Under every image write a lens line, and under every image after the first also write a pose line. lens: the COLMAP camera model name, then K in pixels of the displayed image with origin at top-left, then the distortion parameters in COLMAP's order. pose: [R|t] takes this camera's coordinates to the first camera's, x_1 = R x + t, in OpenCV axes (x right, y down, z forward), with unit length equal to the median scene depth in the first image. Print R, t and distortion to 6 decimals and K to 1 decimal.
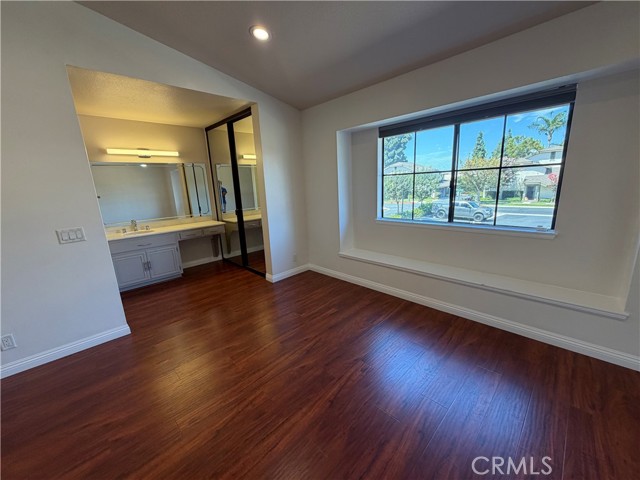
lens RADIAL K [[255.1, 0, 320.0], [0, 255.1, 240.0], [0, 0, 1]] dist [0.000824, 0.000332]
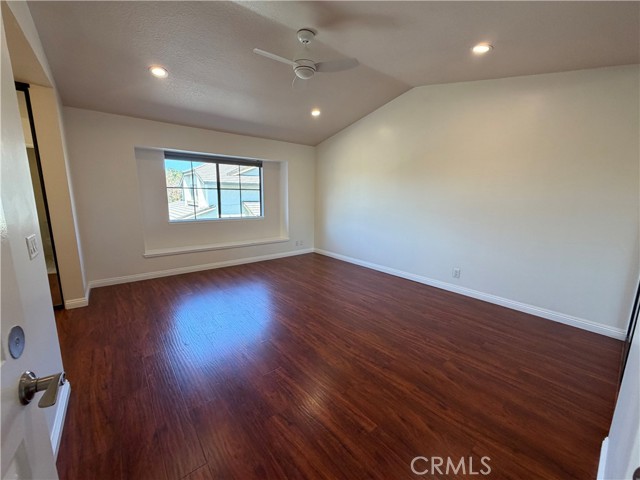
lens RADIAL K [[255.1, 0, 320.0], [0, 255.1, 240.0], [0, 0, 1]] dist [0.000824, 0.000332]
pose [[0.082579, -0.124915, 0.988725, -0.282779], [0.196836, 0.974614, 0.106693, 0.006337], [-0.976953, 0.185806, 0.105070, 0.043091]]
